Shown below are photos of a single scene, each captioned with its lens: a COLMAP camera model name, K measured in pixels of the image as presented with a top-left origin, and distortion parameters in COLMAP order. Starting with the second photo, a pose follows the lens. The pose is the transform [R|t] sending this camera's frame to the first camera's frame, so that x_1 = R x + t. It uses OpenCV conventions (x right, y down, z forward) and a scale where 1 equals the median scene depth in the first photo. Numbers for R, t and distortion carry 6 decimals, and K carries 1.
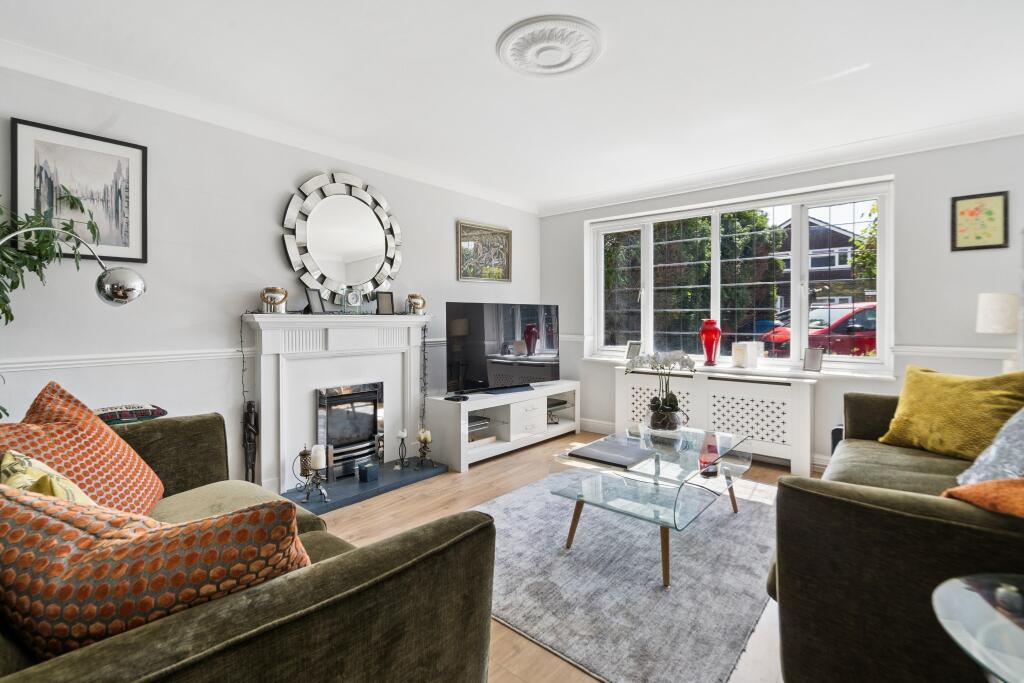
lens RADIAL K [[475.8, 0, 513.1], [0, 475.8, 320.9], [0, 0, 1]] dist [0.001204, -0.000046]
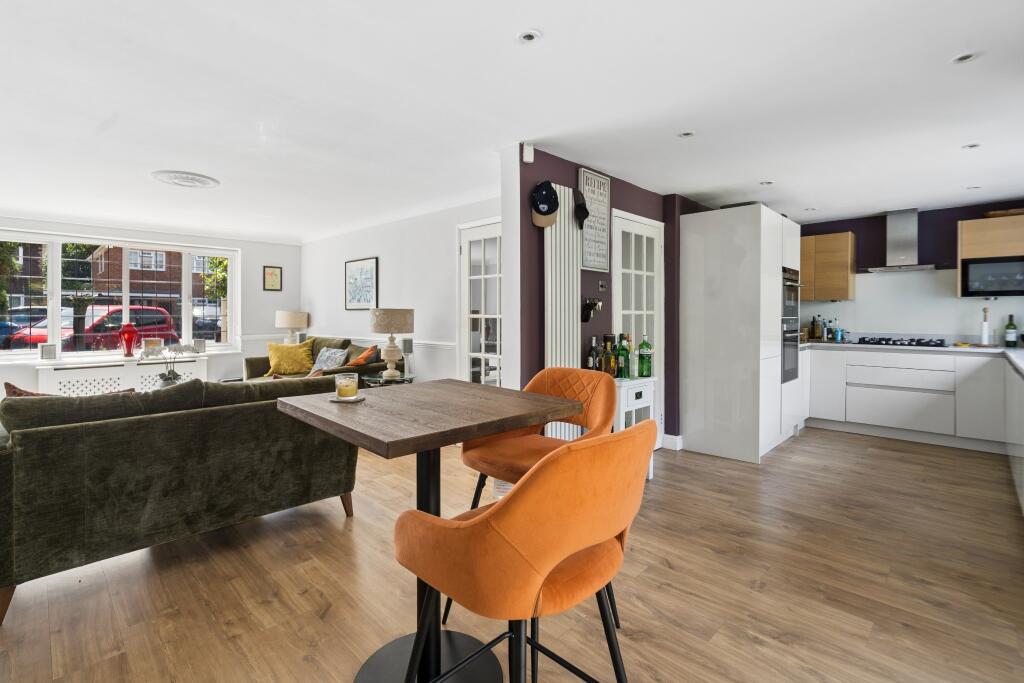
lens RADIAL K [[475.8, 0, 504.3], [0, 475.8, 312.7], [0, 0, 1]] dist [0.001204, -0.000046]
pose [[0.059893, 0.000630, 0.998205, -0.910128], [0.005903, 0.999982, -0.000985, -0.027344], [-0.998187, 0.005951, 0.059889, -0.177680]]
